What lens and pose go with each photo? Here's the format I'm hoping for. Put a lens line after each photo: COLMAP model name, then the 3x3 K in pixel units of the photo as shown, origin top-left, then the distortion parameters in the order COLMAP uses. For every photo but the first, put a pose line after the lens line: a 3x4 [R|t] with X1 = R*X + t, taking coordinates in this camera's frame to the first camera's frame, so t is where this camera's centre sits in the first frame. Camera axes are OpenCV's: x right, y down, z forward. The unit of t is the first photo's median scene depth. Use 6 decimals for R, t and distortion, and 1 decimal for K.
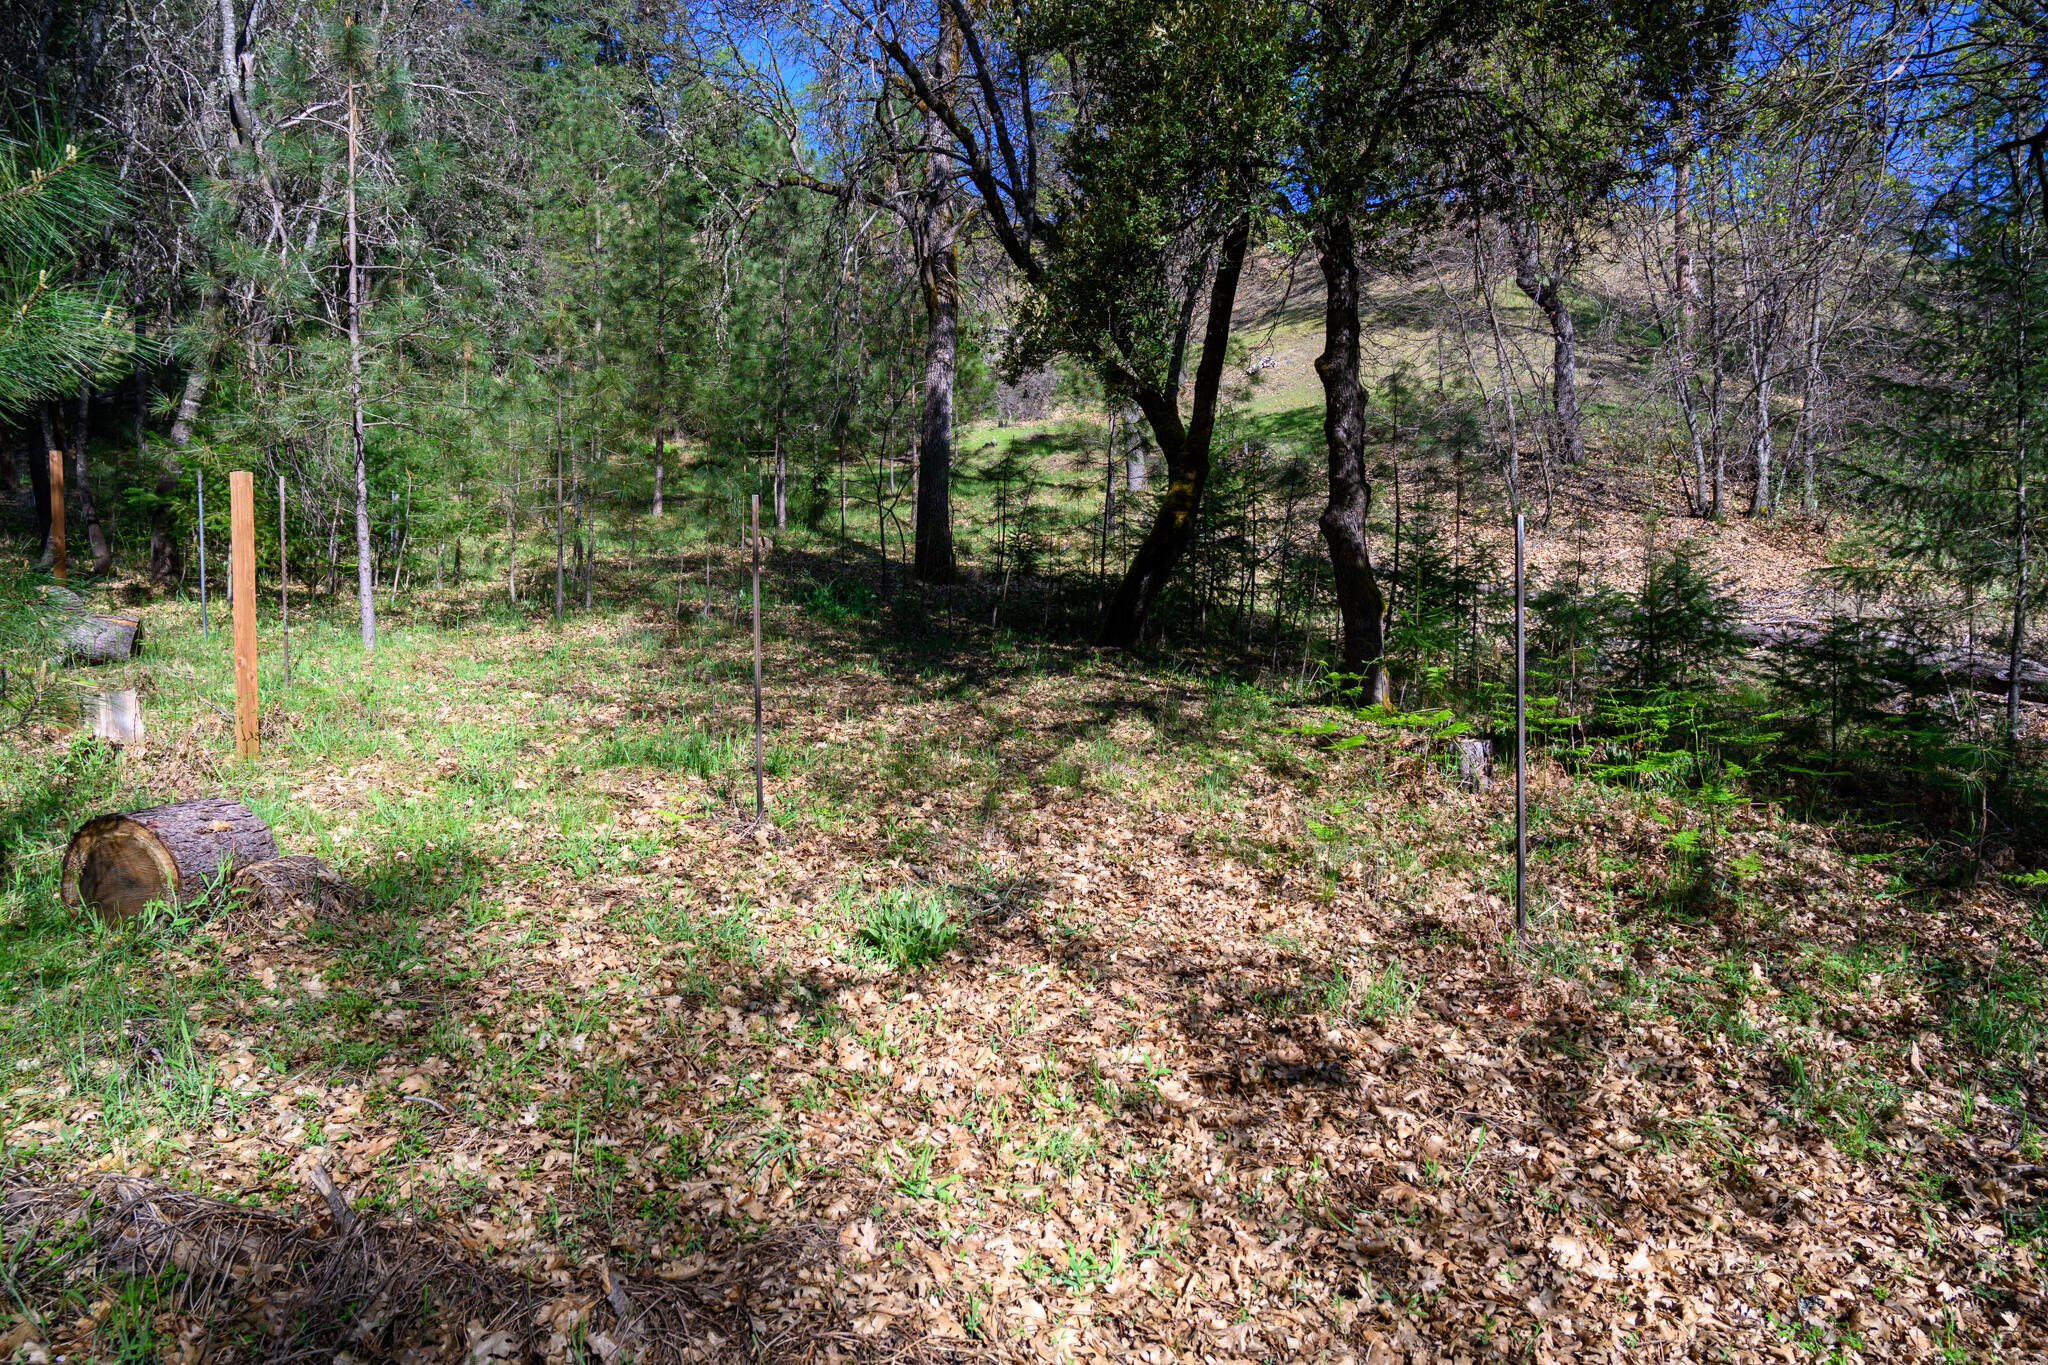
lens RADIAL K [[1377.4, 0, 1027.9], [0, 1377.4, 688.3], [0, 0, 1]] dist [-0.002900, 0.002288]
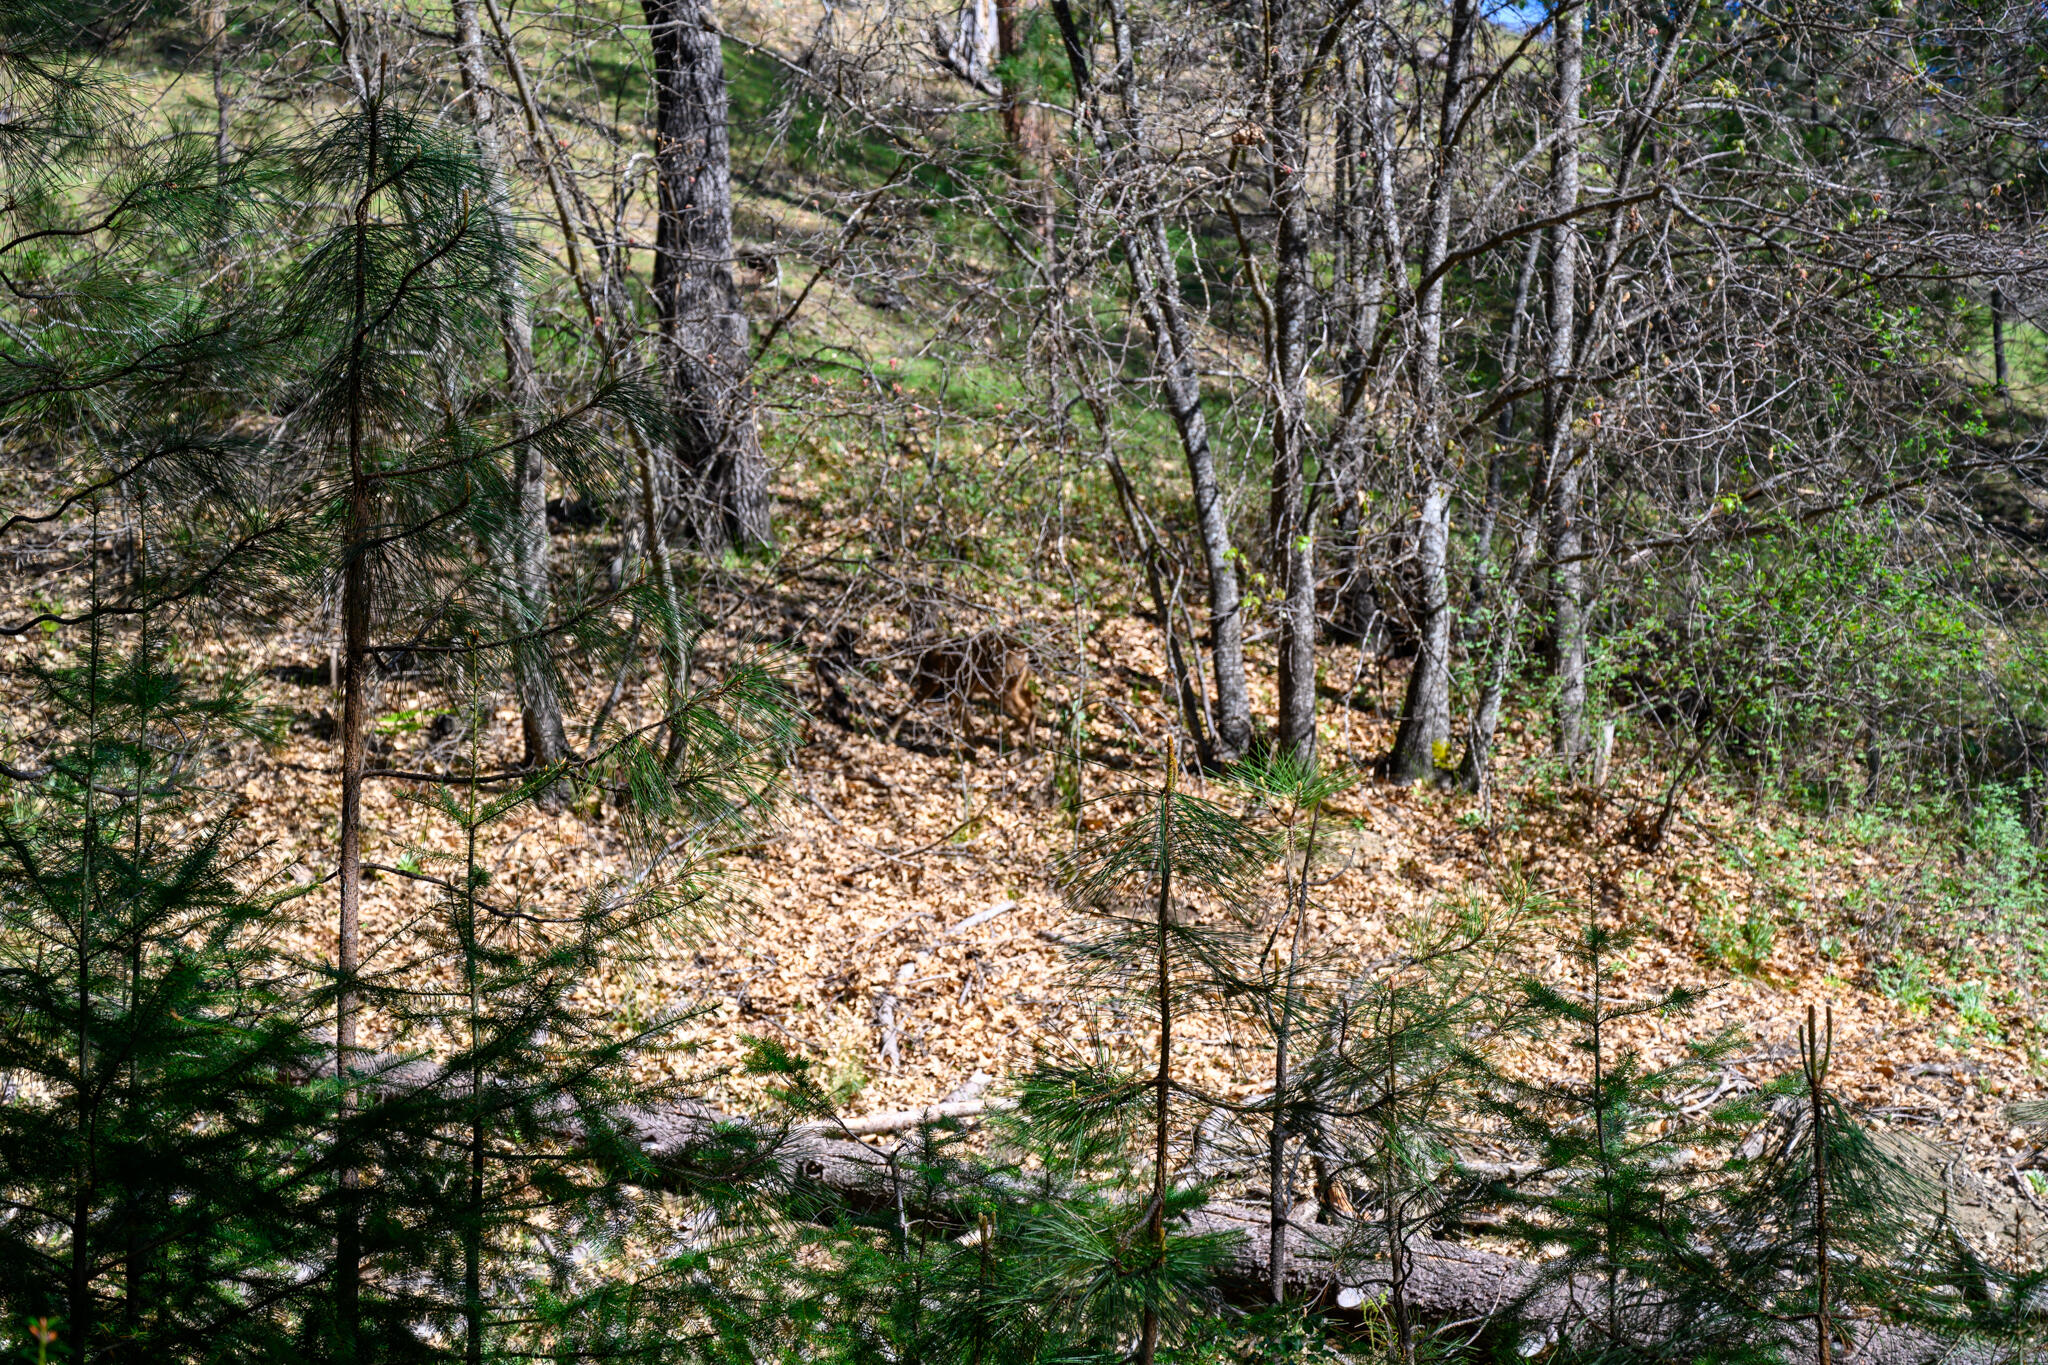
lens RADIAL K [[4141.1, 0, 1045.0], [0, 4141.1, 710.8], [0, 0, 1]] dist [0.026618, 0.000000]
pose [[0.882337, 0.031209, 0.469582, 0.100767], [0.027840, 0.992590, -0.118280, -0.047064], [-0.469794, 0.117436, 0.874930, 0.349477]]
